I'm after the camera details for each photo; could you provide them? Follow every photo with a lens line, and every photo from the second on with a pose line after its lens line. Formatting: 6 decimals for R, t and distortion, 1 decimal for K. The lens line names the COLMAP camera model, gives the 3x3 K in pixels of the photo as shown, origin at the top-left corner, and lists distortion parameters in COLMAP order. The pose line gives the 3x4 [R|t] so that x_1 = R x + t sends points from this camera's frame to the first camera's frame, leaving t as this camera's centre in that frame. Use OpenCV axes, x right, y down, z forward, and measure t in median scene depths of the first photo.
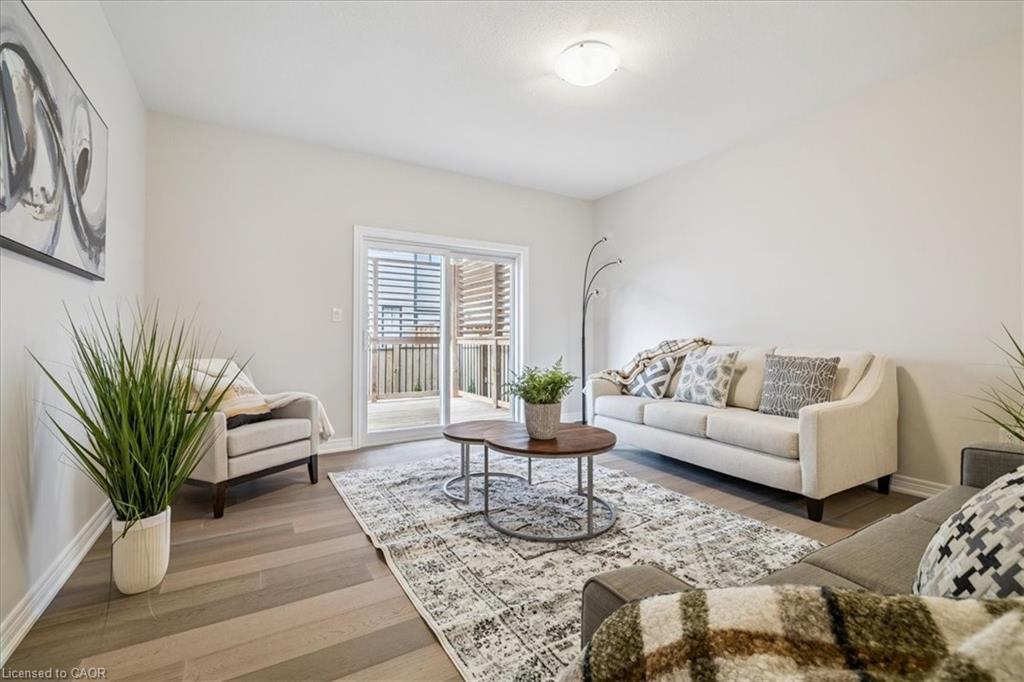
lens RADIAL K [[447.9, 0, 514.6], [0, 447.9, 326.8], [0, 0, 1]] dist [0.000719, -0.000163]
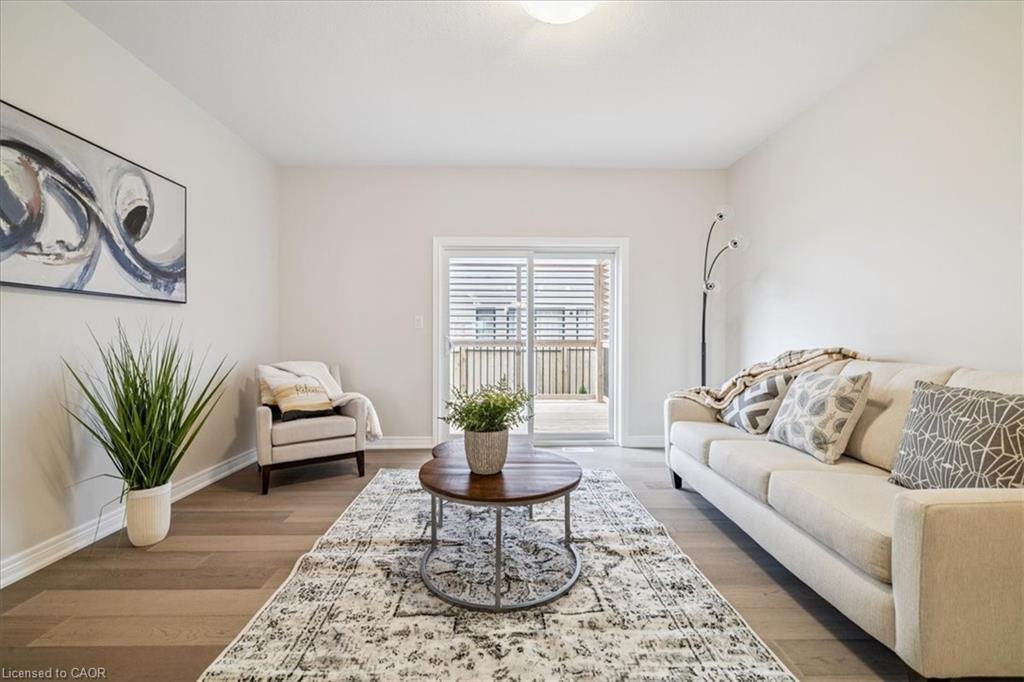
lens RADIAL K [[428.5, 0, 510.2], [0, 428.5, 338.9], [0, 0, 1]] dist [-0.000112, -0.000106]
pose [[0.864844, 0.002198, -0.502037, 0.428427], [0.012093, 0.999609, 0.025209, -0.013959], [0.501896, -0.027873, 0.864479, 0.294271]]
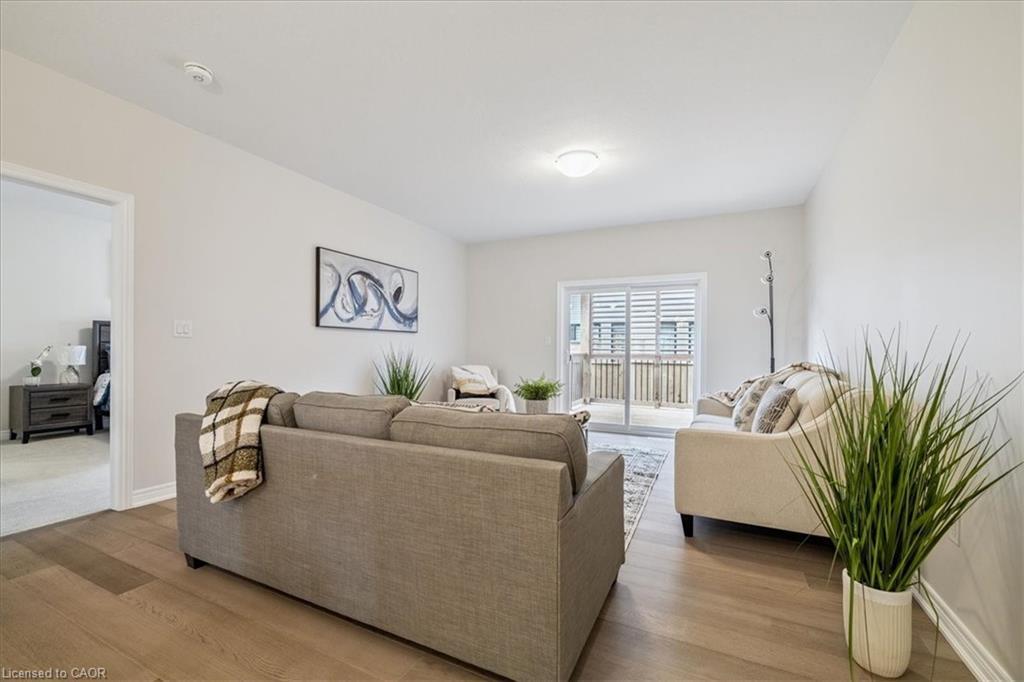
lens RADIAL K [[438.9, 0, 504.3], [0, 438.9, 347.6], [0, 0, 1]] dist [-0.000390, -0.000145]
pose [[0.533404, 0.001542, -0.845859, 1.131249], [0.012261, 0.999879, 0.009555, -0.026850], [0.845772, -0.015468, 0.533321, 0.064498]]
